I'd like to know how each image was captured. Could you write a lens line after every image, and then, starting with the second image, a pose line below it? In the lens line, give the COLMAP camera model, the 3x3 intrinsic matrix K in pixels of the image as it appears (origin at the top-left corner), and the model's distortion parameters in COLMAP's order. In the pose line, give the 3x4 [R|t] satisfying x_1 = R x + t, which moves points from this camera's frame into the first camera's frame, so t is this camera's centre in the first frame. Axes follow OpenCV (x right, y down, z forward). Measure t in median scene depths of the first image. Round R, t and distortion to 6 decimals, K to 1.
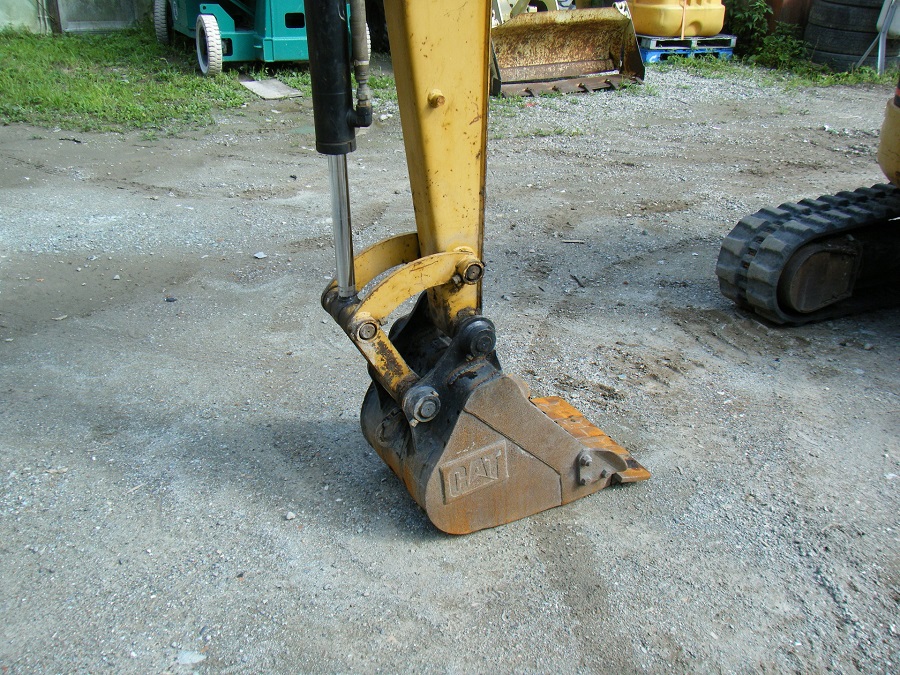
lens RADIAL K [[824.4, 0, 459.0], [0, 824.4, 320.0], [0, 0, 1]] dist [0.017374, -0.018684]
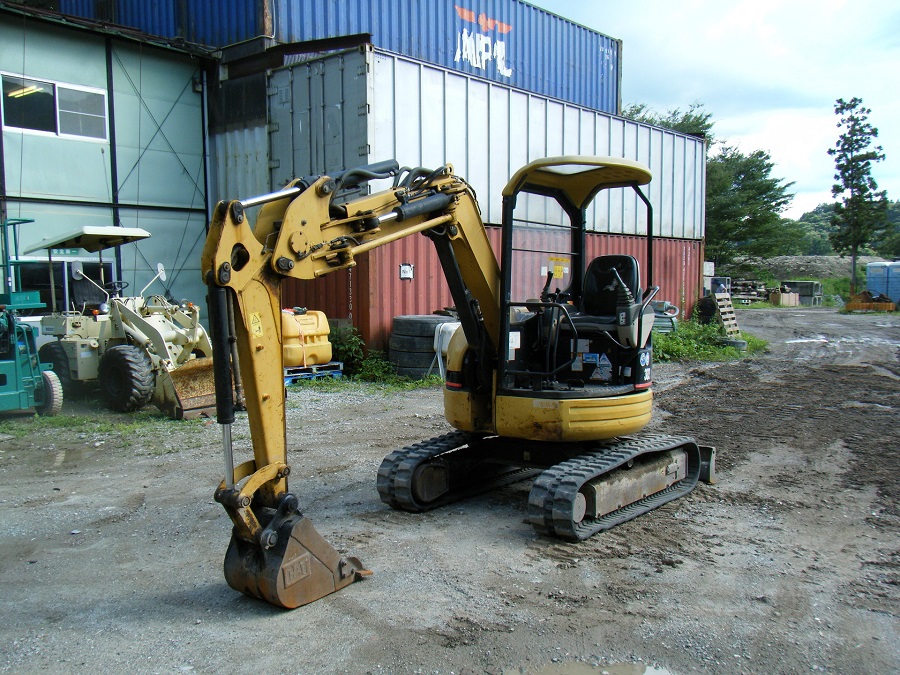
lens RADIAL K [[824.4, 0, 459.0], [0, 824.4, 320.0], [0, 0, 1]] dist [0.017374, -0.018684]
pose [[0.888800, -0.057328, 0.454695, -0.324569], [0.225124, 0.918807, -0.324210, 0.229629], [-0.399191, 0.390521, 0.829542, -0.693750]]
